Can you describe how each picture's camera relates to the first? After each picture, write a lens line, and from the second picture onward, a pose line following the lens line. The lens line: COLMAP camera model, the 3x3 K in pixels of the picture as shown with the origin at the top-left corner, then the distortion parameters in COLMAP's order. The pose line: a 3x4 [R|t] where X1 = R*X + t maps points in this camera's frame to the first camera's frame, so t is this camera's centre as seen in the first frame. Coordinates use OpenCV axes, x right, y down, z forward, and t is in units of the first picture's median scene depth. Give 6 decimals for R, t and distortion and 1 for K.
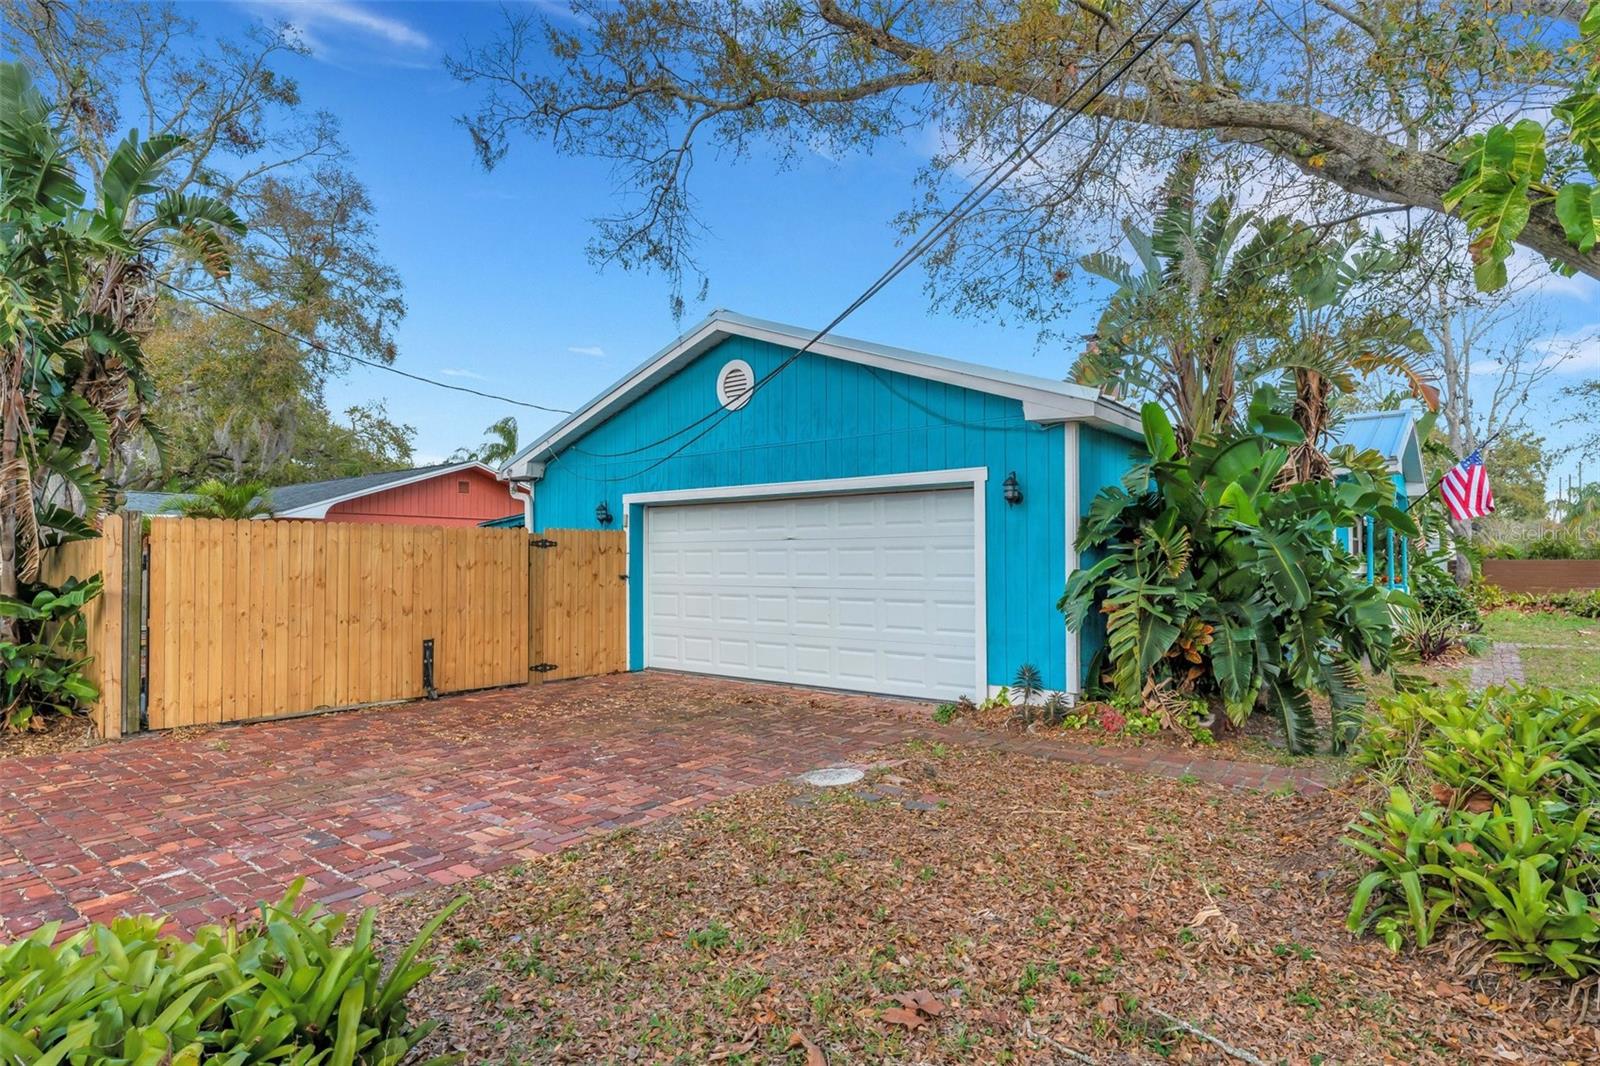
lens RADIAL K [[826.1, 0, 802.3], [0, 826.1, 542.1], [0, 0, 1]] dist [0.006502, -0.001963]
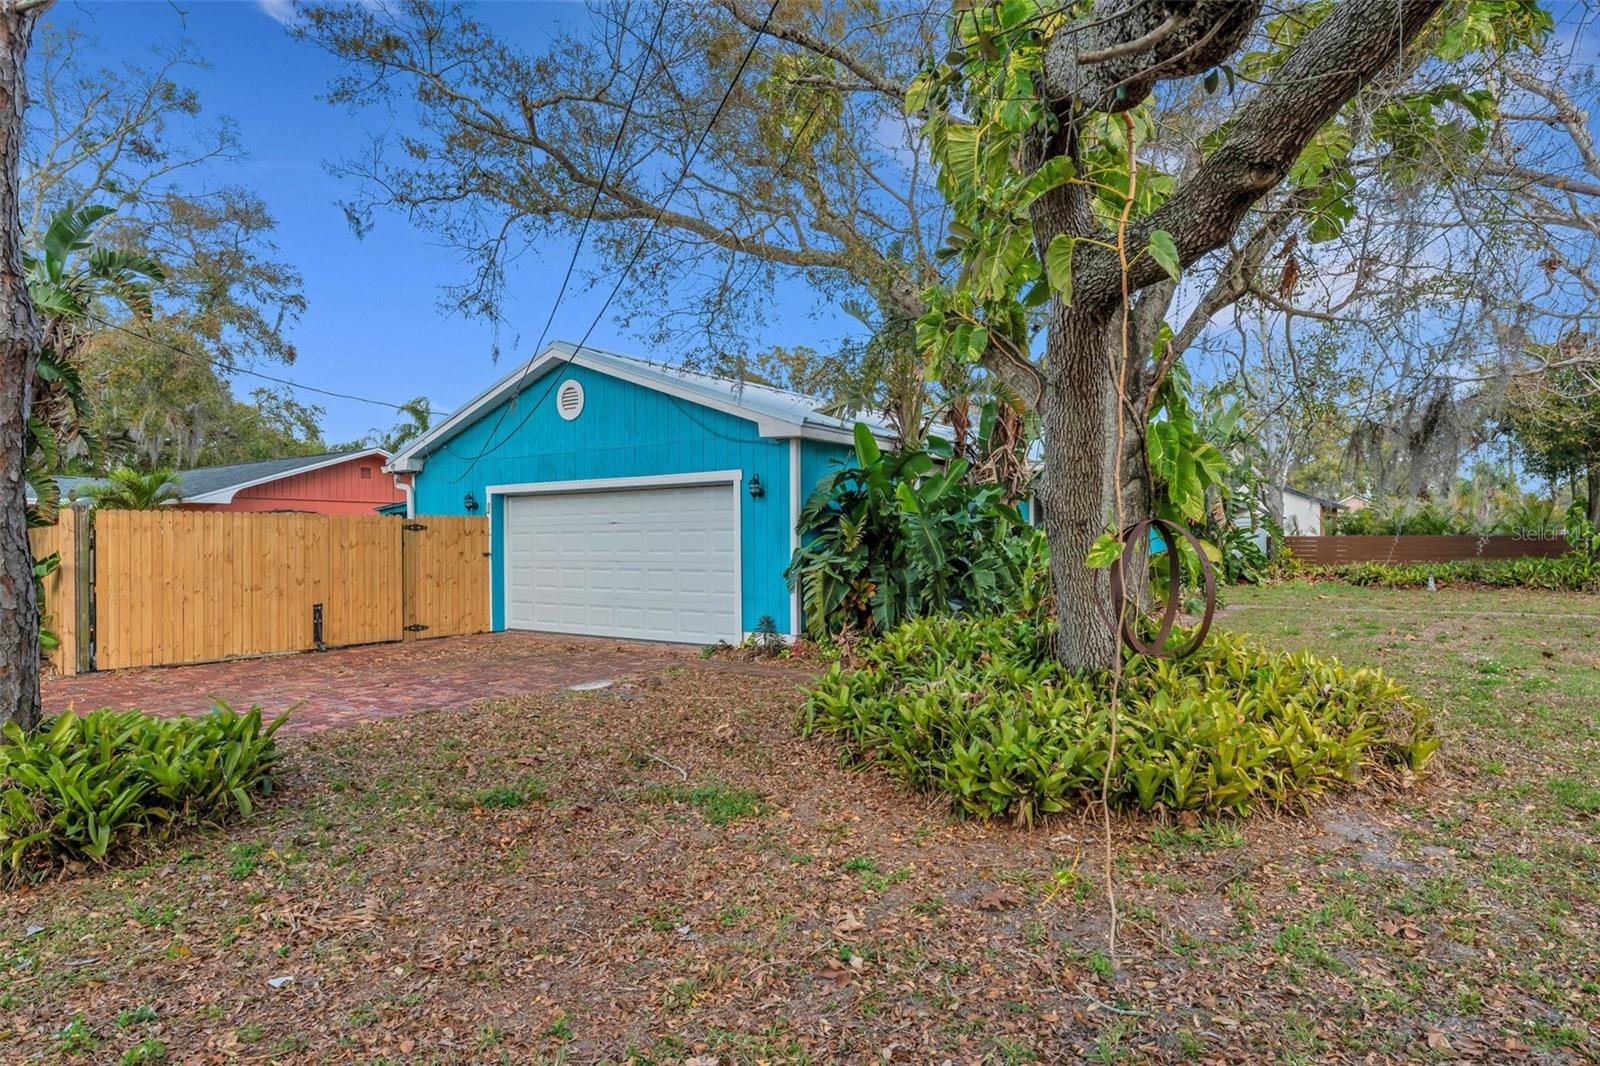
lens RADIAL K [[878.1, 0, 797.8], [0, 878.1, 530.4], [0, 0, 1]] dist [0.005328, 0.004617]
pose [[0.998788, -0.004572, 0.049010, 0.219956], [0.004003, 0.999923, 0.011716, -0.007925], [-0.049060, -0.011506, 0.998730, -0.386040]]
